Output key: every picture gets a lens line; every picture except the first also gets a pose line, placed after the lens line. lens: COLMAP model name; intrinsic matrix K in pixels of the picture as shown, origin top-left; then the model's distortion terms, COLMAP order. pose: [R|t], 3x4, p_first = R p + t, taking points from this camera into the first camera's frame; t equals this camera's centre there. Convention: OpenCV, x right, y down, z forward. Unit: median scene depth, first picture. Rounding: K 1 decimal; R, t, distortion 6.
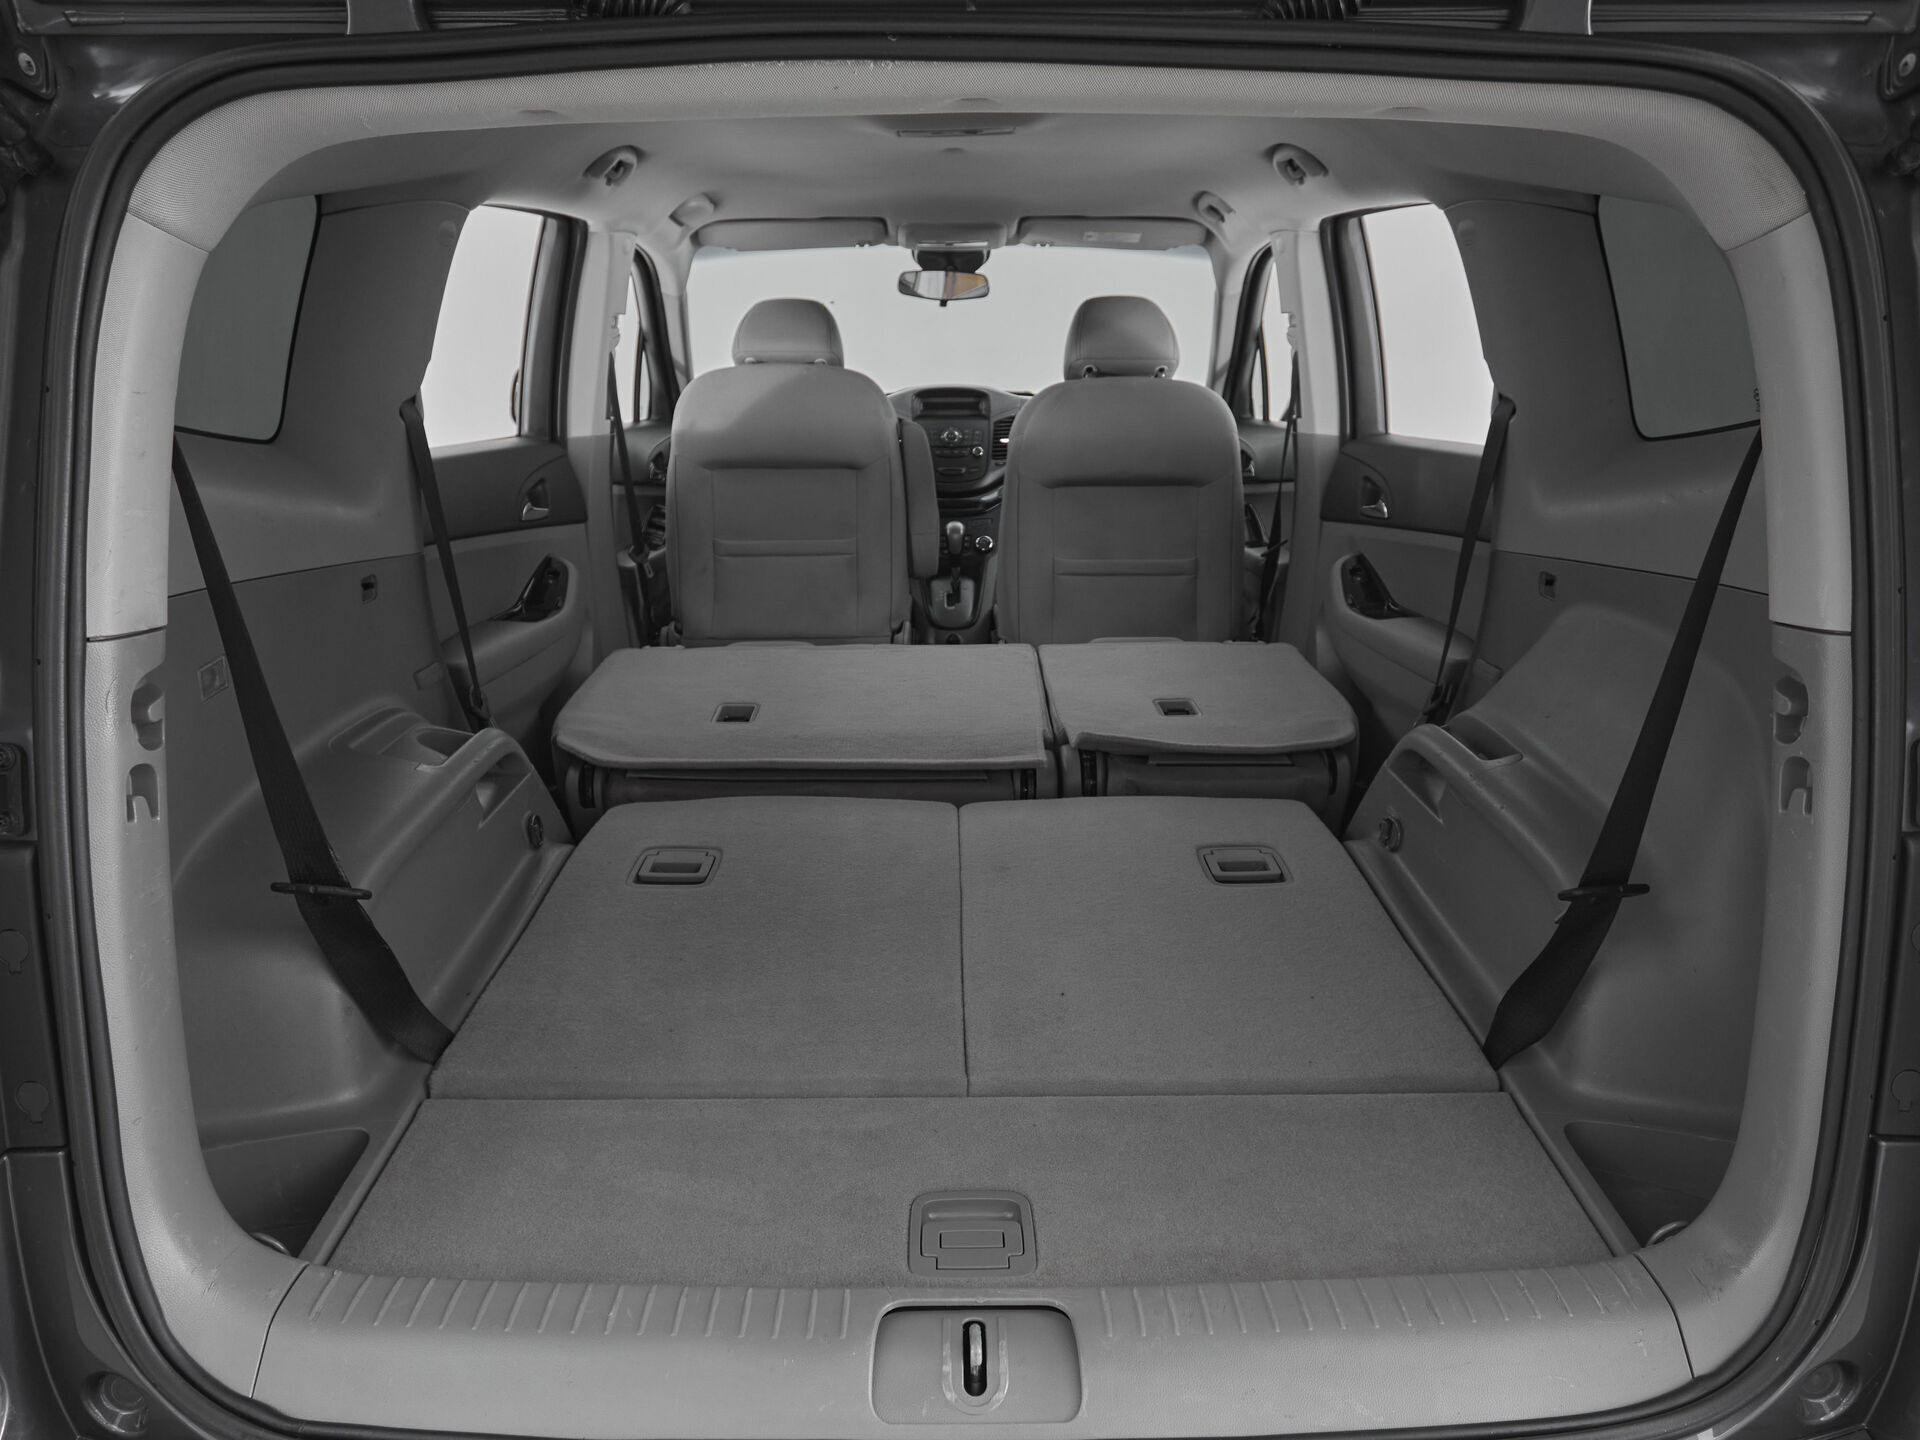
lens RADIAL K [[1110.8, 0, 960.2], [0, 1110.8, 668.0], [0, 0, 1]] dist [0.000307, -0.002171]
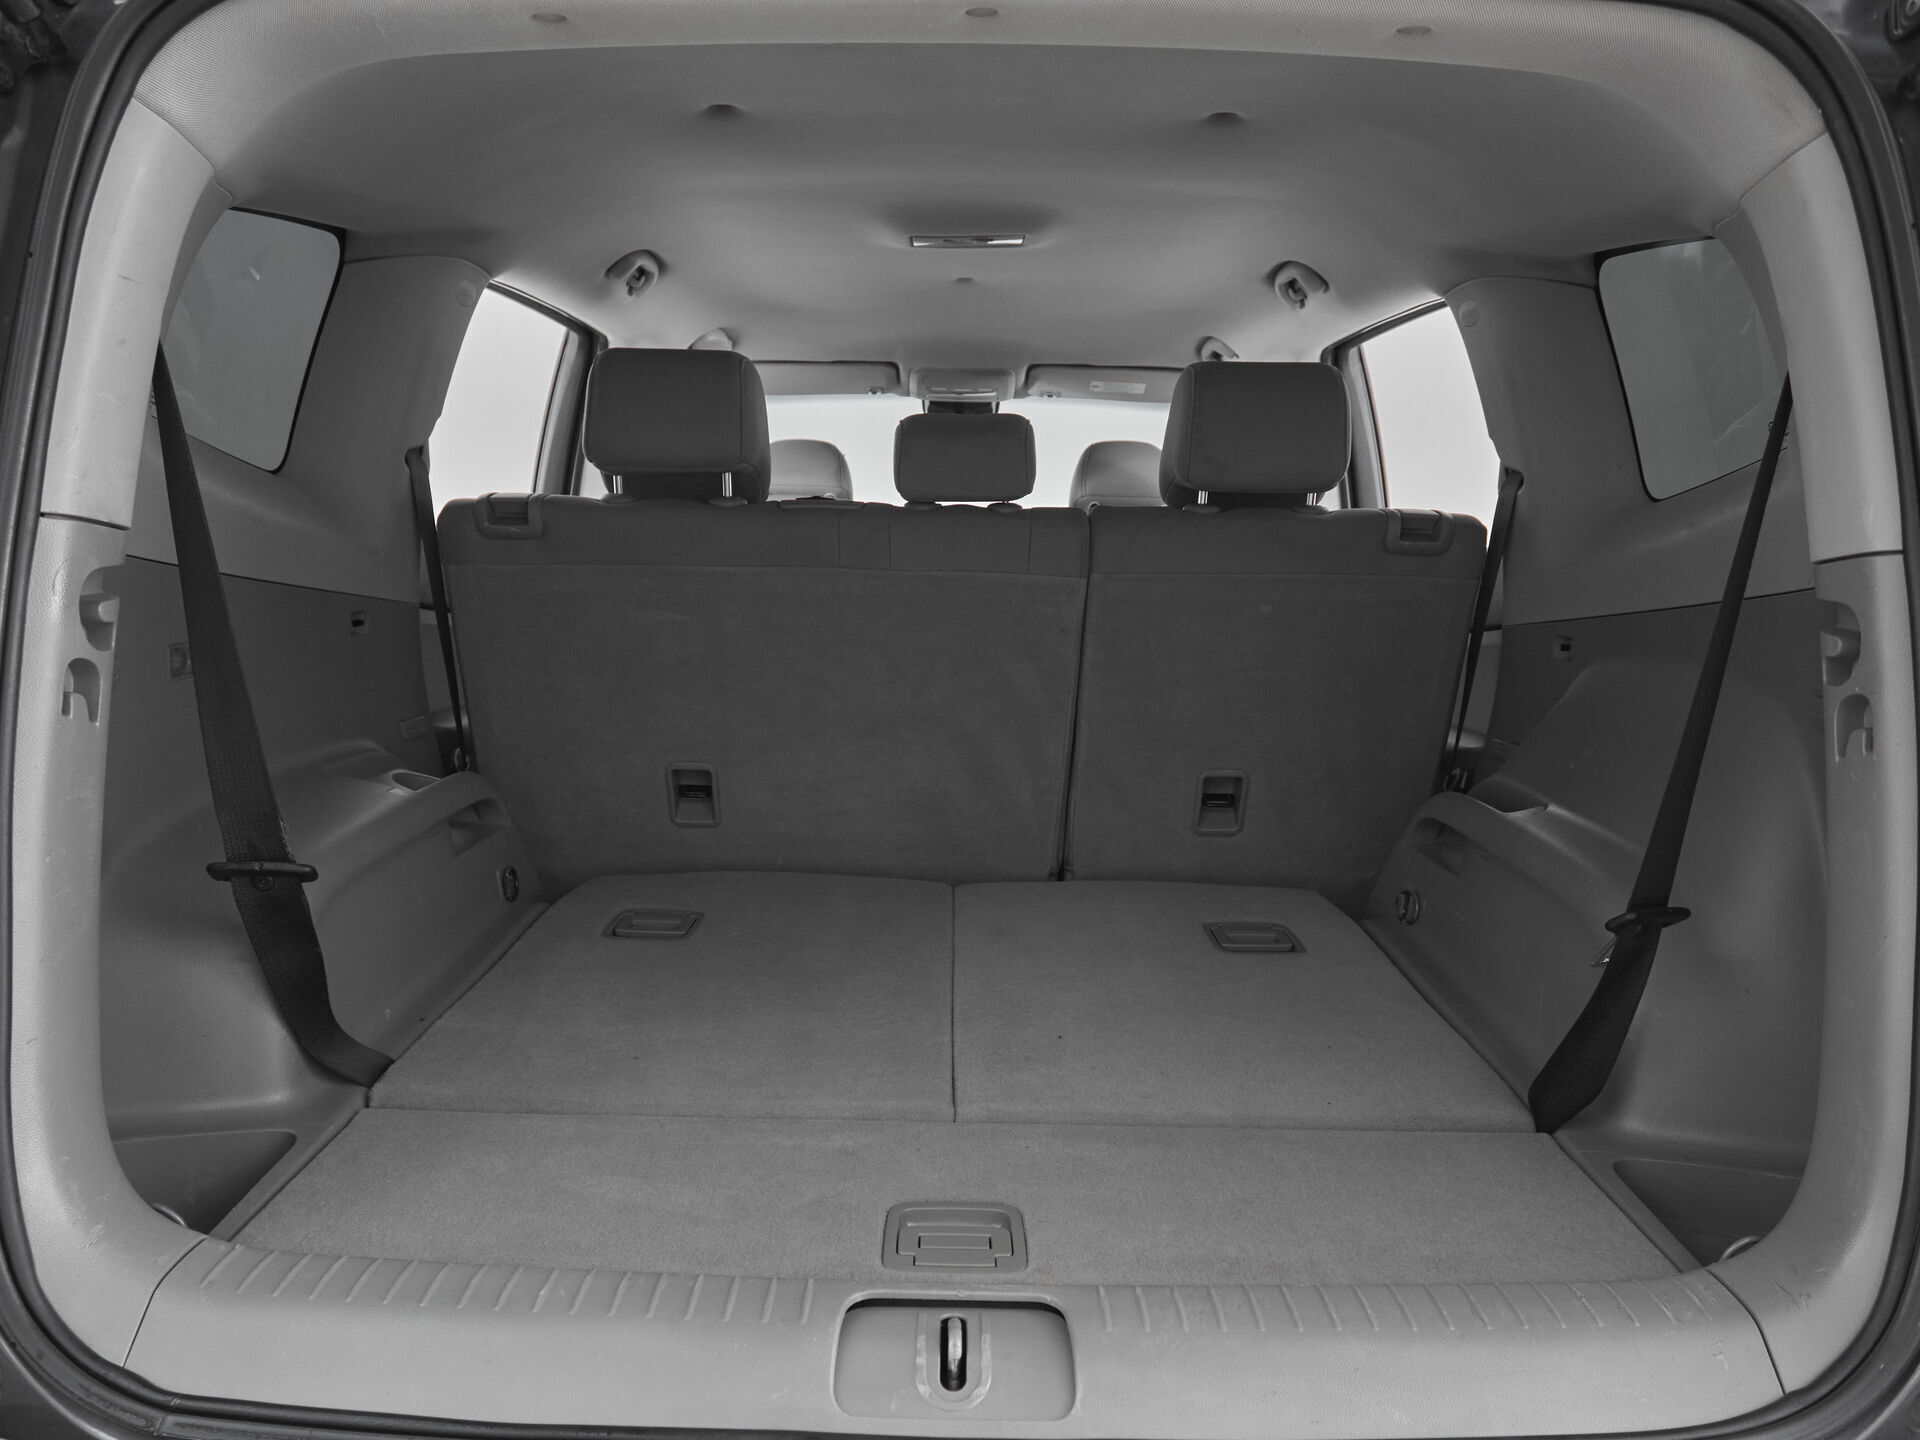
lens RADIAL K [[1110.8, 0, 954.9], [0, 1110.8, 726.0], [0, 0, 1]] dist [0.000307, -0.002171]
pose [[0.999690, 0.023487, -0.008240, 0.008798], [-0.024304, 0.992535, -0.119513, 0.211366], [0.005371, 0.119677, 0.992798, 0.067305]]
